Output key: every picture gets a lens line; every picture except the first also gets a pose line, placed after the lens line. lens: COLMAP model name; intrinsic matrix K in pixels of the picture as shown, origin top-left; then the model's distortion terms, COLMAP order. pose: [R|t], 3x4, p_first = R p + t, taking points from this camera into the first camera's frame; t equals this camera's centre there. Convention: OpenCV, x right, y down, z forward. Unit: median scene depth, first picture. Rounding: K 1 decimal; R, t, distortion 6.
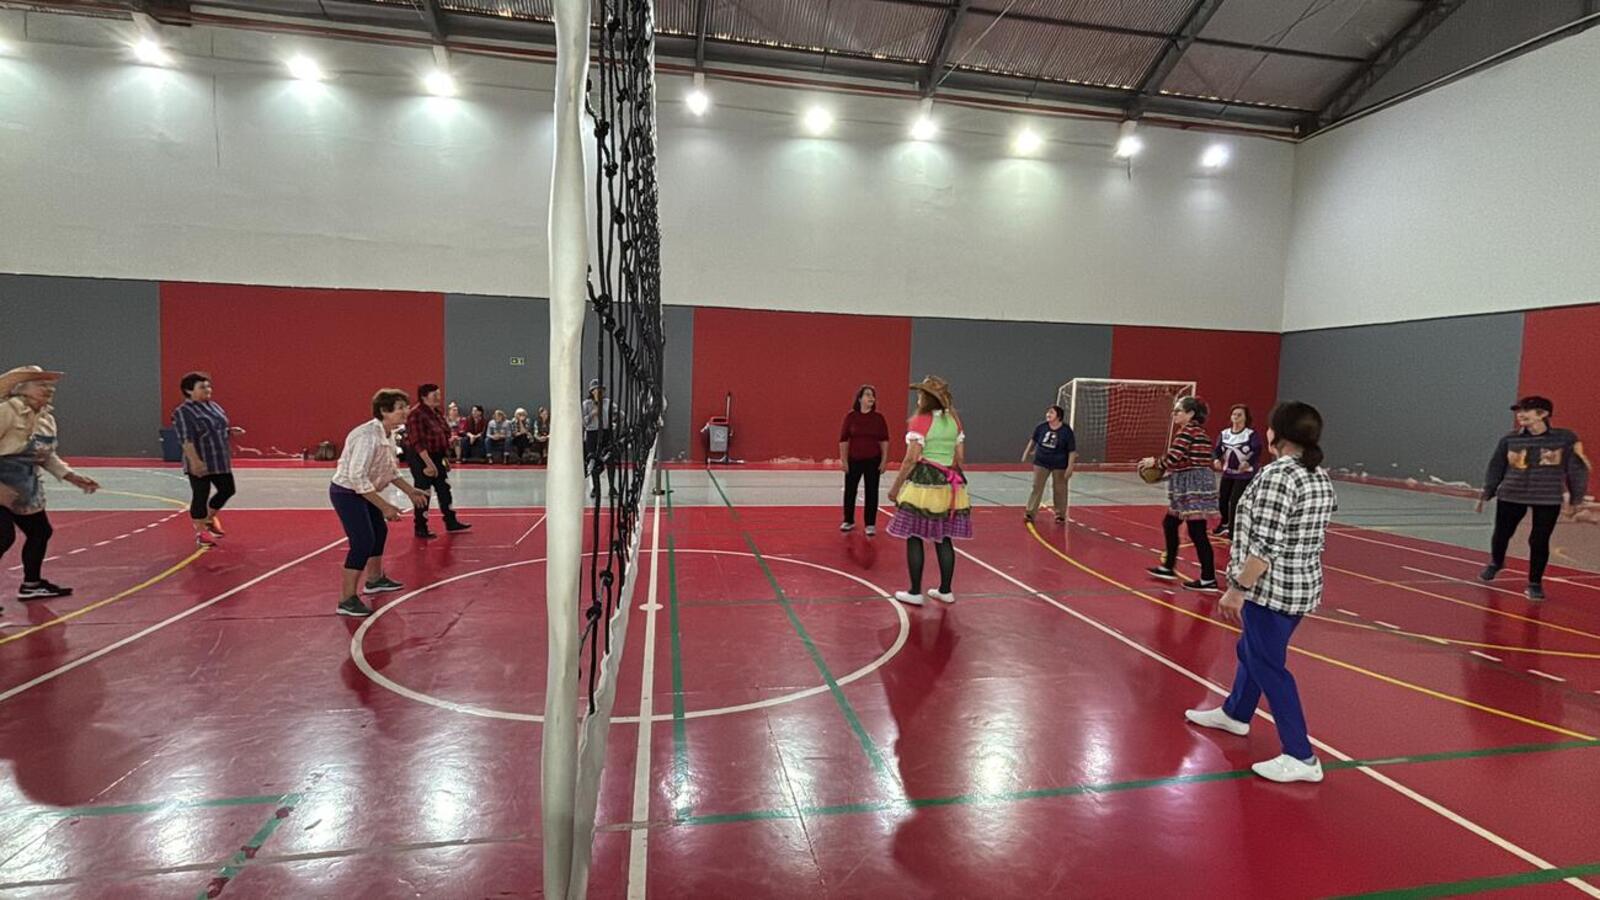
lens RADIAL K [[720.2, 0, 800.0], [0, 720.2, 450.0], [0, 0, 1]] dist [-0.000201, -0.000201]
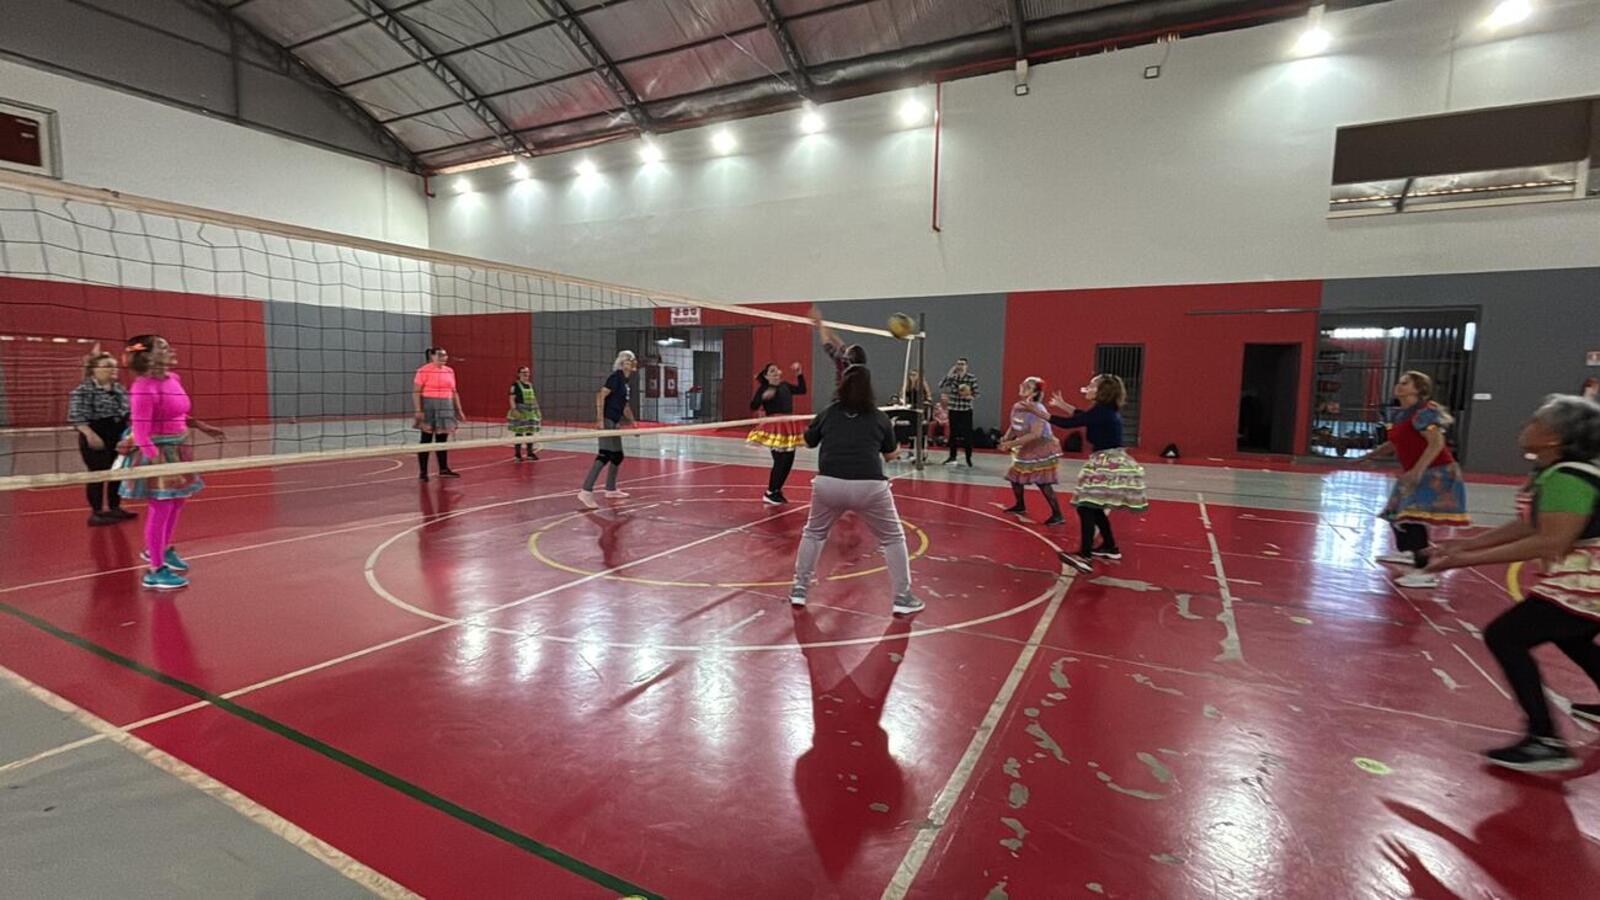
lens RADIAL K [[700.0, 0, 798.5], [0, 700.0, 470.7], [0, 0, 1]] dist [-0.002236, -0.000534]
pose [[0.774064, 0.063571, -0.629908, 0.793900], [-0.041659, 0.997904, 0.049516, 0.025177], [0.631735, -0.012087, 0.775090, 0.148054]]
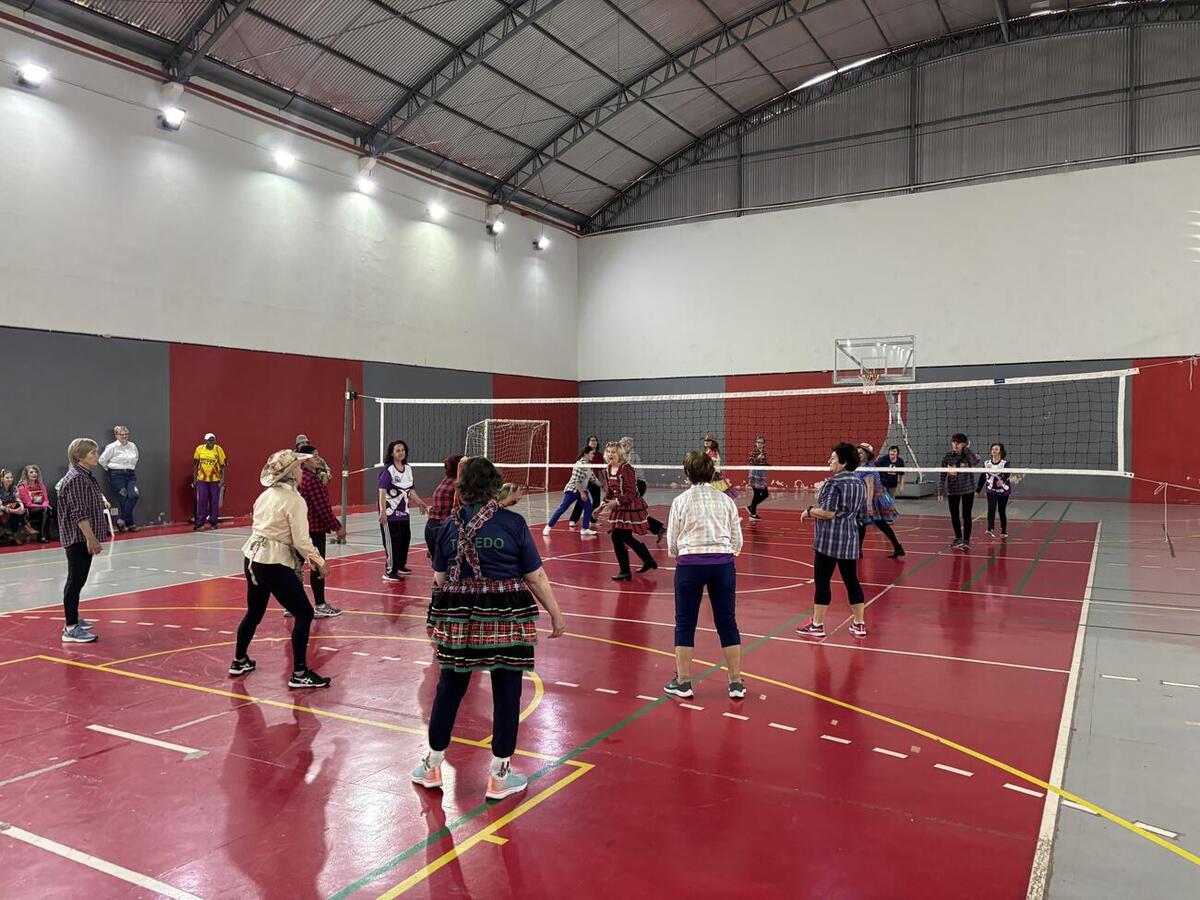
lens RADIAL K [[908.8, 0, 600.0], [0, 908.8, 450.0], [0, 0, 1]] dist [0.079680, -0.004367]
pose [[0.652061, -0.041115, 0.757051, -0.593133], [0.077609, 0.996903, -0.012705, -0.014666], [-0.754184, 0.067039, 0.653232, -0.099920]]
